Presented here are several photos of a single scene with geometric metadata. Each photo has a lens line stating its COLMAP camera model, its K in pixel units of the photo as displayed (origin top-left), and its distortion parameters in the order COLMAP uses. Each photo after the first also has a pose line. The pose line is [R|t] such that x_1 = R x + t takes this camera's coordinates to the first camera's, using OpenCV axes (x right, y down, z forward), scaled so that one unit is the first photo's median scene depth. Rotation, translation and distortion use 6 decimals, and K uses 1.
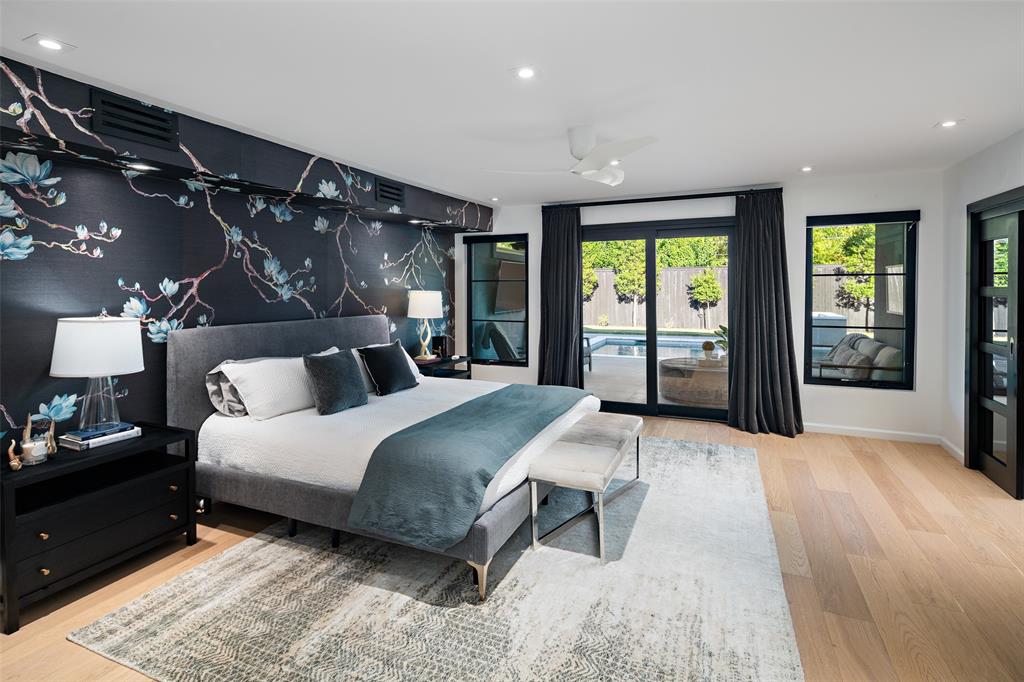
lens RADIAL K [[502.8, 0, 498.4], [0, 502.8, 284.1], [0, 0, 1]] dist [0.001892, -0.000669]
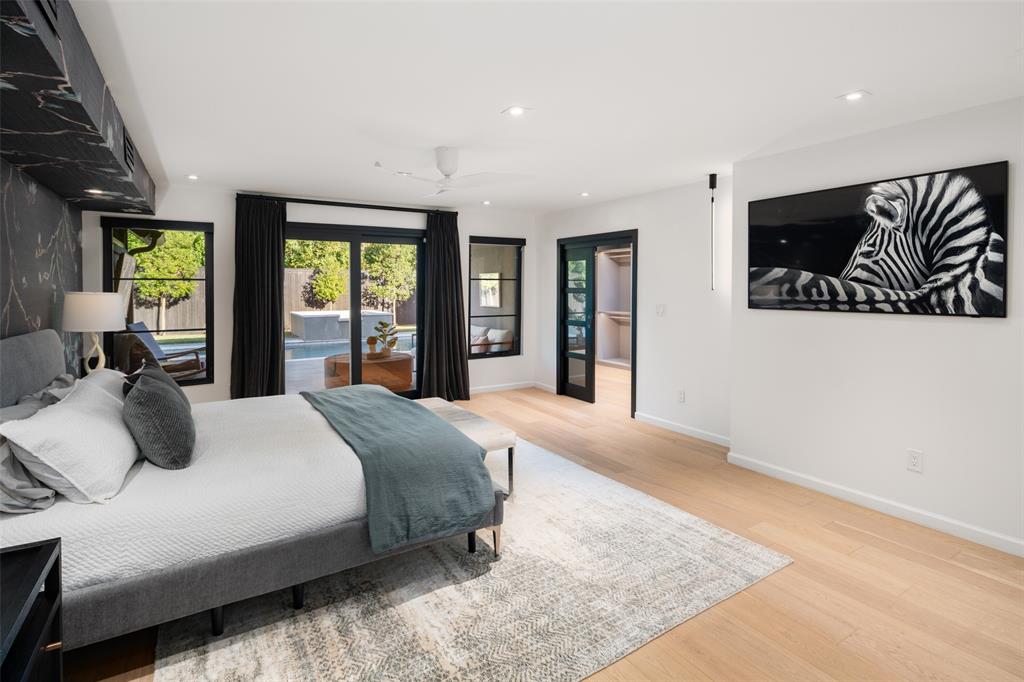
lens RADIAL K [[503.1, 0, 512.8], [0, 503.1, 293.5], [0, 0, 1]] dist [-0.000488, -0.000396]
pose [[0.554825, -0.006400, 0.831942, -0.564425], [-0.005414, 0.999921, 0.011303, 0.005731], [-0.831949, -0.010775, 0.554747, 0.192615]]
